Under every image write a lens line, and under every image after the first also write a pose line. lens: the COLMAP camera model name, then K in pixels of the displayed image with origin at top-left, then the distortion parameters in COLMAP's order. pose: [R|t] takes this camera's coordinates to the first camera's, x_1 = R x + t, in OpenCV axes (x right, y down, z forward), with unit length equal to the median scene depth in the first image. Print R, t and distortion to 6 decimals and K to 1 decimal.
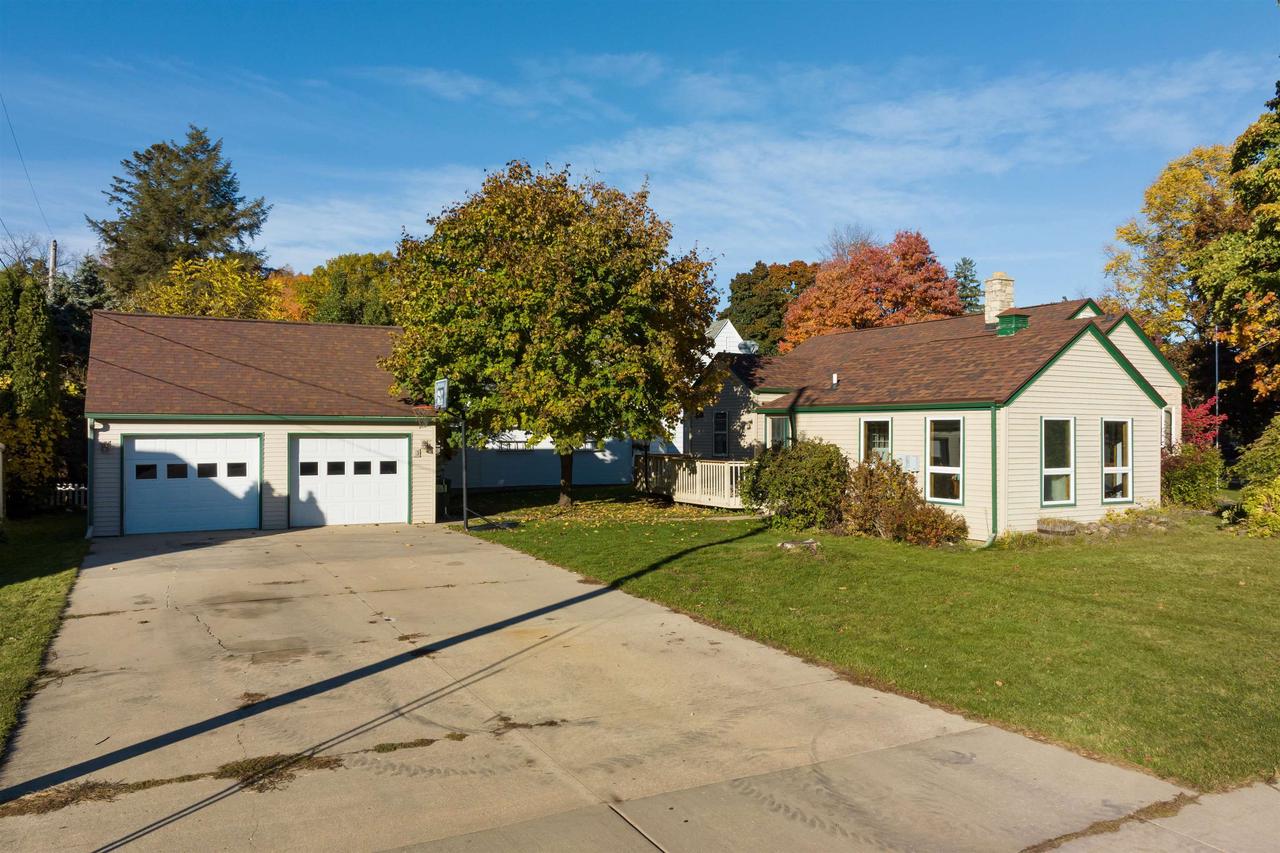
lens RADIAL K [[918.5, 0, 652.9], [0, 918.5, 439.3], [0, 0, 1]] dist [-0.041335, 0.019508]
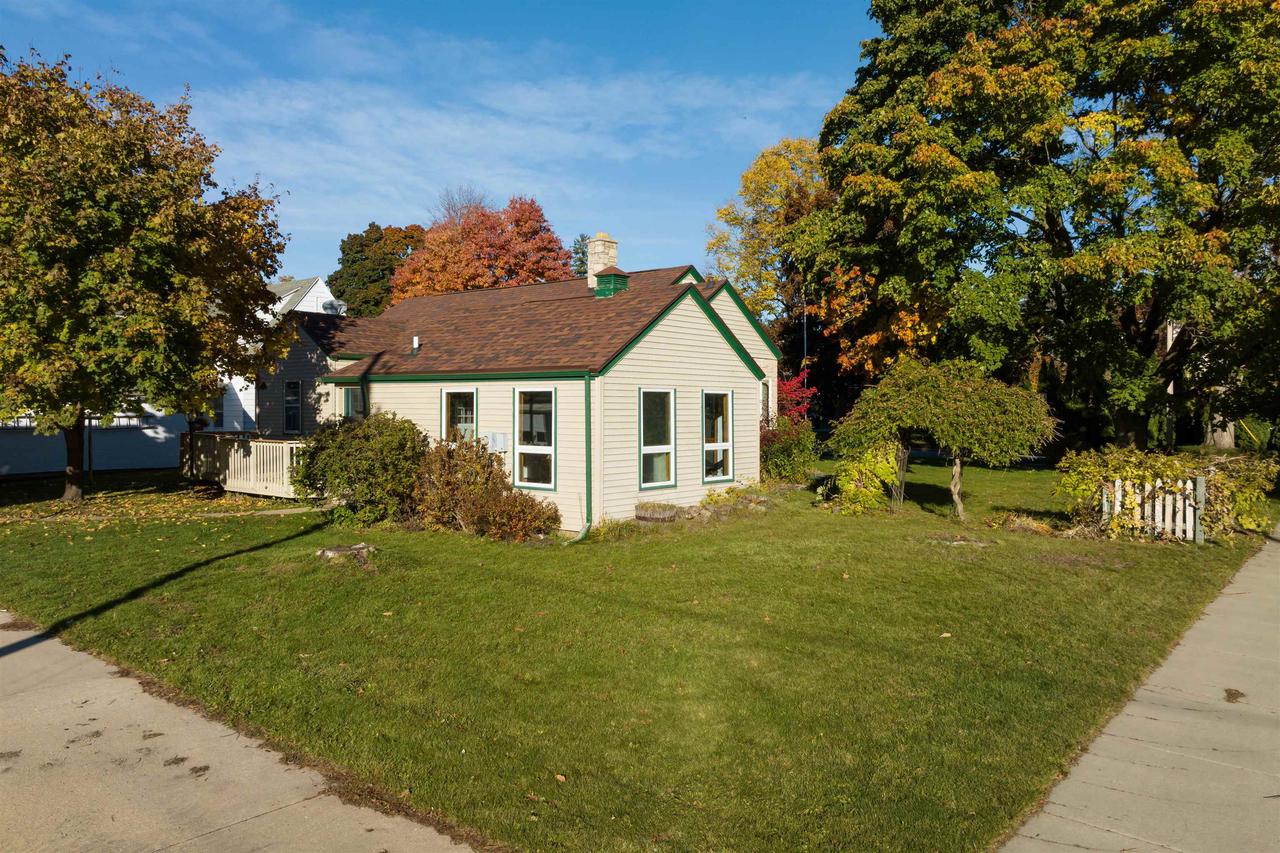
lens RADIAL K [[918.5, 0, 637.1], [0, 918.5, 404.0], [0, 0, 1]] dist [-0.041335, 0.019508]
pose [[0.927440, -0.000235, 0.373972, 0.082855], [0.003155, 0.999969, -0.007194, -0.002599], [-0.373958, 0.007852, 0.927412, 0.160363]]
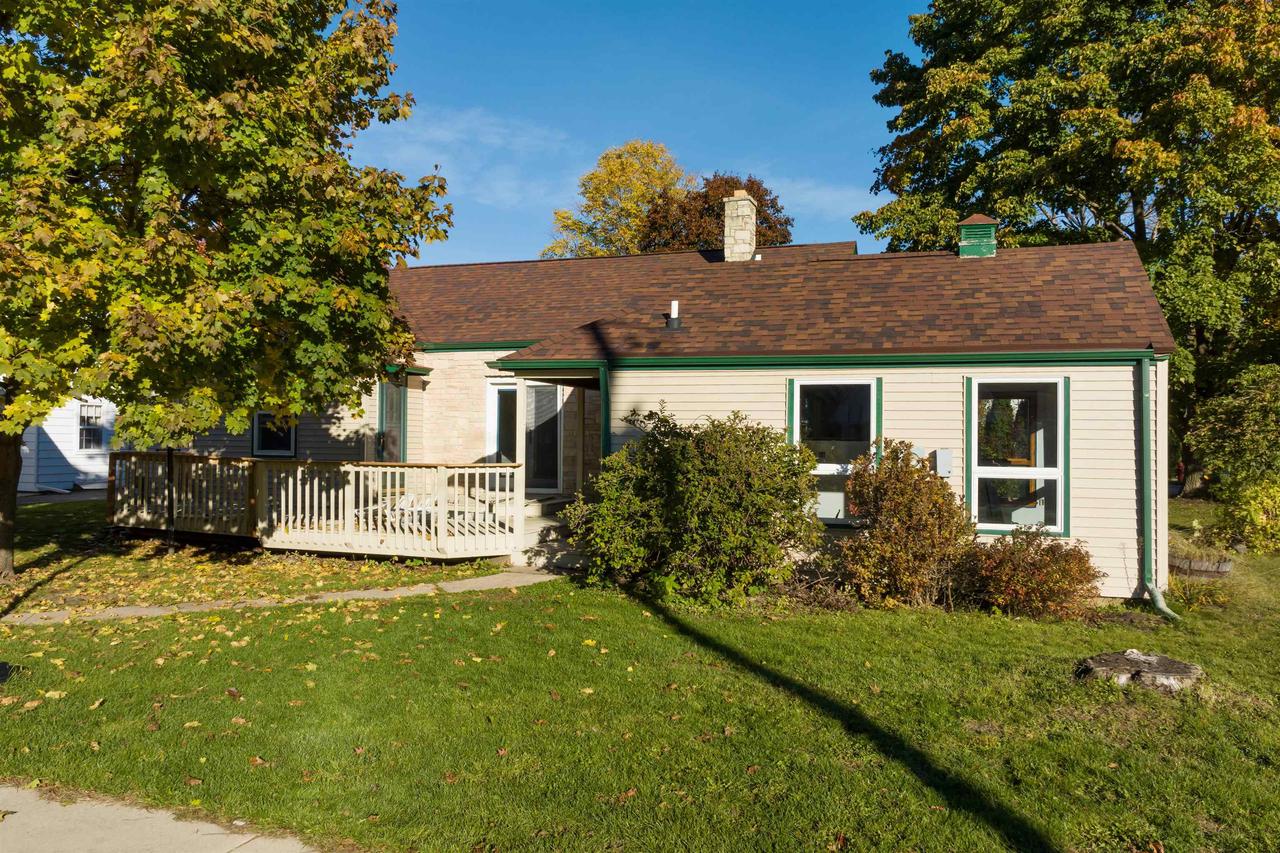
lens RADIAL K [[918.5, 0, 574.8], [0, 918.5, 422.3], [0, 0, 1]] dist [-0.041335, 0.019508]
pose [[0.758711, 0.016221, 0.651225, -0.231516], [-0.003958, 0.999786, -0.020292, 0.014299], [-0.651415, 0.012818, 0.758613, 0.722885]]
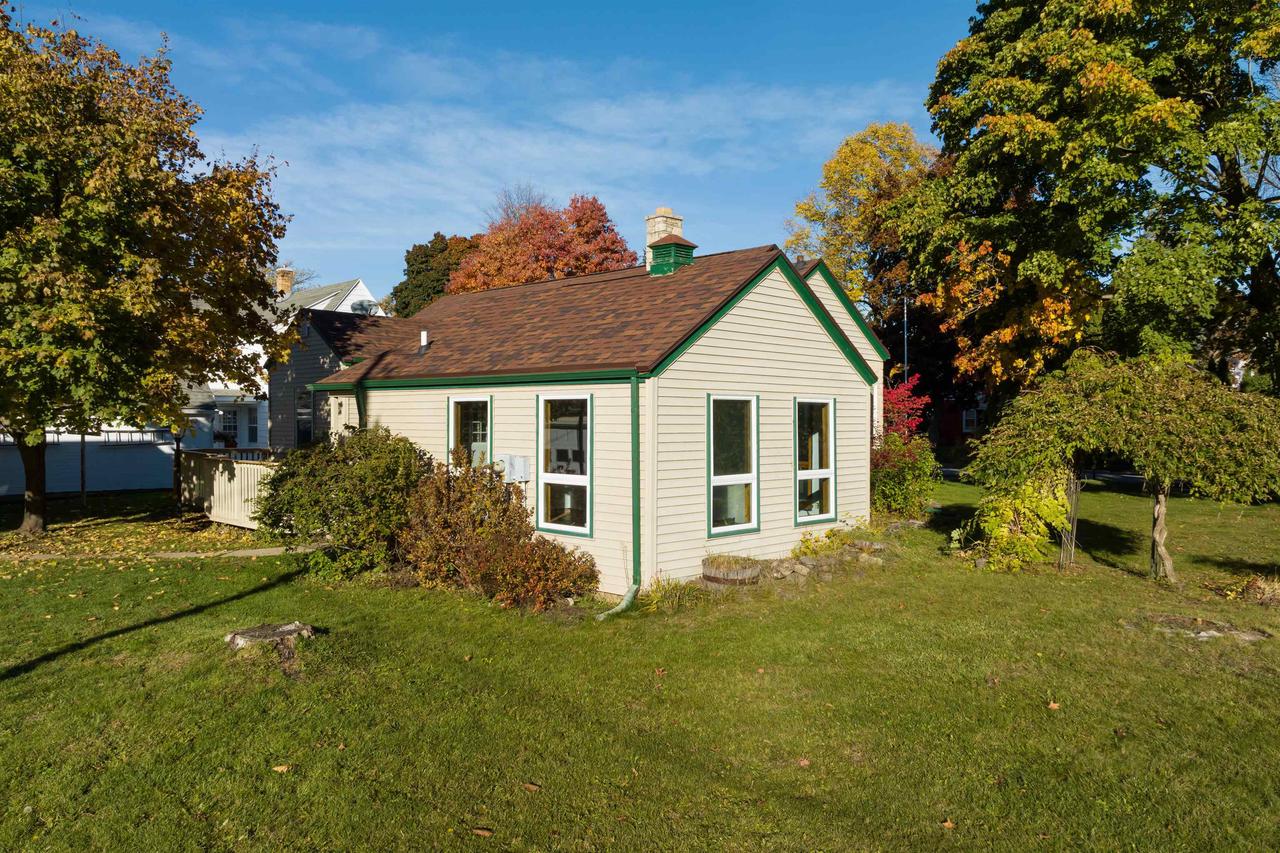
lens RADIAL K [[918.5, 0, 634.2], [0, 918.5, 400.8], [0, 0, 1]] dist [-0.041335, 0.019508]
pose [[0.956320, 0.004119, 0.292293, 0.173057], [0.003080, 0.999703, -0.024163, -0.004605], [-0.292306, 0.024008, 0.956023, 0.368566]]
